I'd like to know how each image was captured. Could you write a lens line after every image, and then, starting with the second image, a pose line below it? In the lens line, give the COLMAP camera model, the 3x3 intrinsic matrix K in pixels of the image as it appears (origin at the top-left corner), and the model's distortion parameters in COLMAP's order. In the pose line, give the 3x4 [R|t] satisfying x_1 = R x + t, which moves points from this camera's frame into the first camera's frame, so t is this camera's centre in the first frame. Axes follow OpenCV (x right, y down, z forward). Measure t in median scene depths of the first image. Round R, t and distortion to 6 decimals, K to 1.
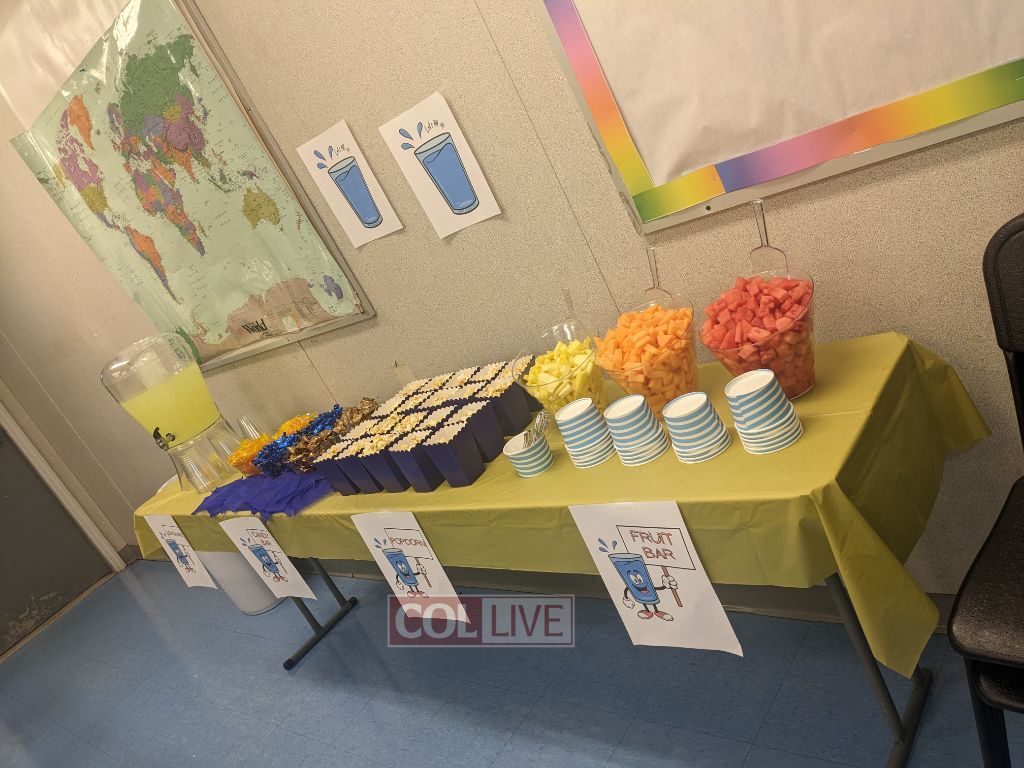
lens RADIAL K [[841.2, 0, 511.9], [0, 841.2, 424.2], [0, 0, 1]] dist [0.002013, -0.000947]
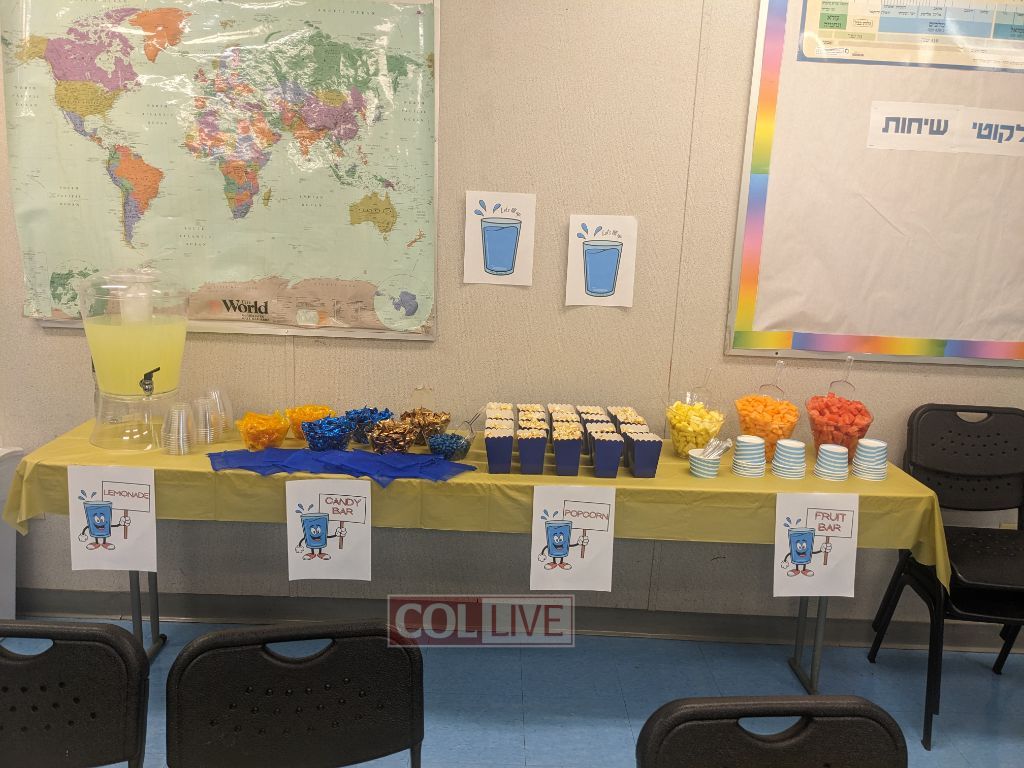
lens RADIAL K [[799.2, 0, 512.0], [0, 799.2, 384.0], [0, 0, 1]] dist [-0.004950, -0.004473]
pose [[0.649799, 0.337013, 0.681311, -1.010056], [-0.110843, 0.928767, -0.353702, 0.369918], [-0.751981, 0.154317, 0.640867, 0.287973]]
